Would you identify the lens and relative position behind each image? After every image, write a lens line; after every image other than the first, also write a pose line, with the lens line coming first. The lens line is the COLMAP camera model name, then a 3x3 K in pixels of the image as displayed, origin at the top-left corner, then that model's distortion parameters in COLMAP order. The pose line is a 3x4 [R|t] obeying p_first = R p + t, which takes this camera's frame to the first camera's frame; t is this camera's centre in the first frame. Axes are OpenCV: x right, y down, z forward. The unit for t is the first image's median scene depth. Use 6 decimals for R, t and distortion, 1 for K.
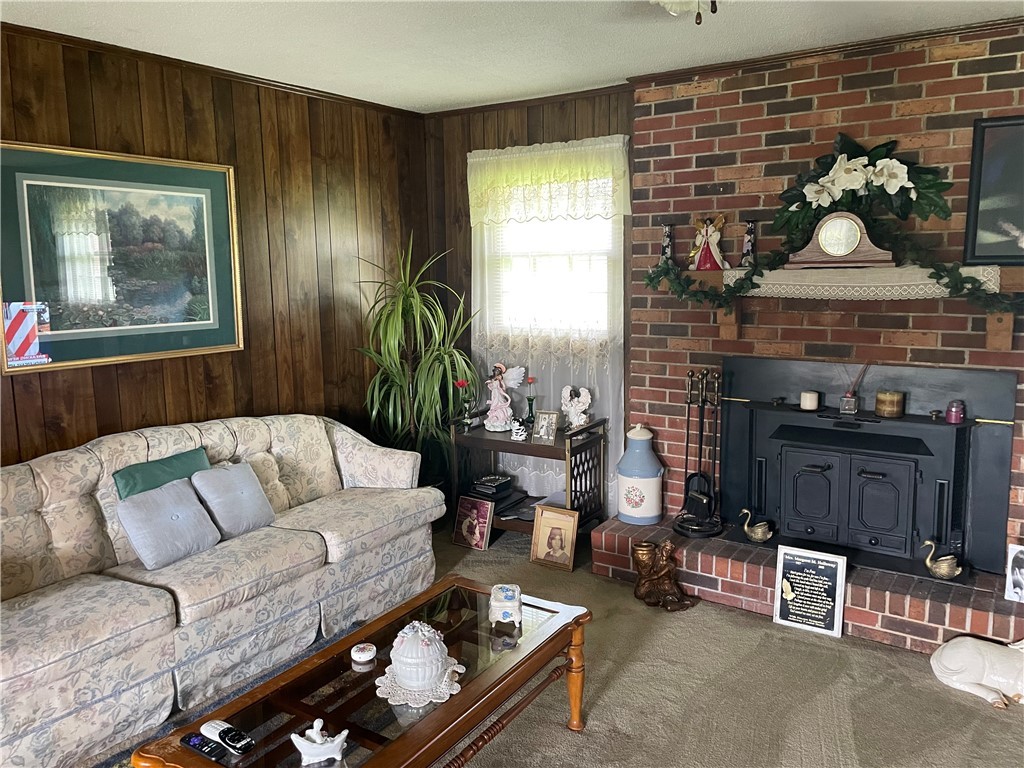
lens RADIAL K [[784.7, 0, 507.0], [0, 784.7, 382.8], [0, 0, 1]] dist [0.073199, -0.099567]
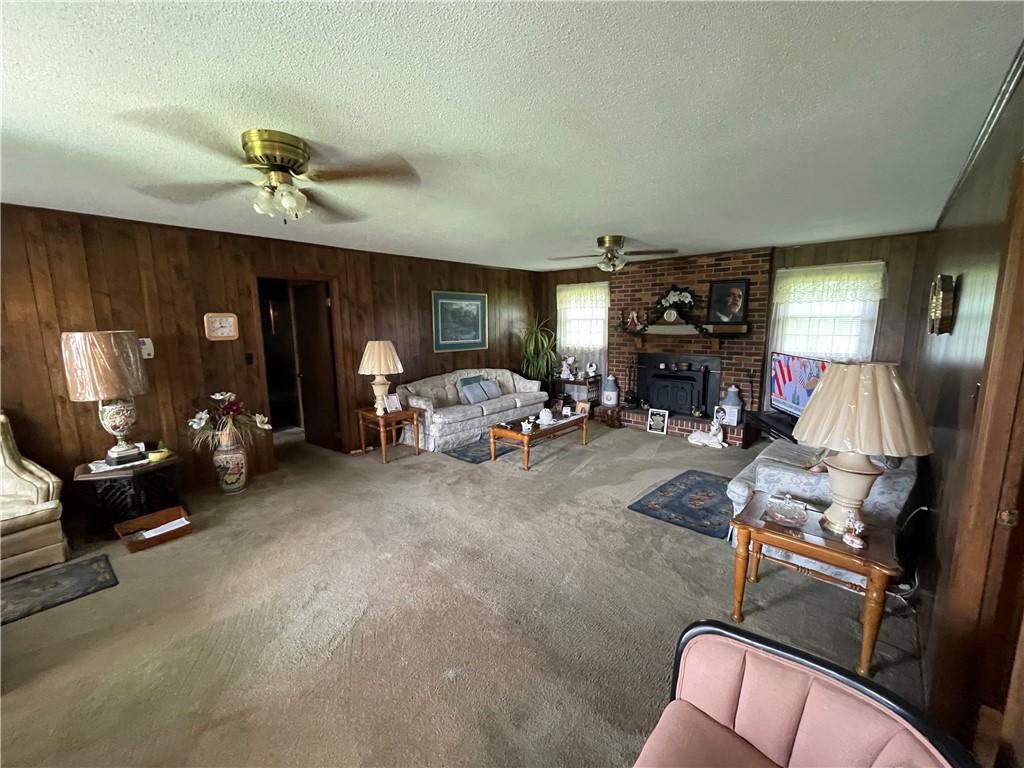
lens RADIAL K [[416.8, 0, 516.0], [0, 416.8, 381.9], [0, 0, 1]] dist [-0.002455, 0.000252]
pose [[0.991811, 0.022132, -0.125779, 0.004518], [-0.022347, 0.999750, -0.000297, 0.098604], [0.125741, 0.003106, 0.992058, -0.740453]]
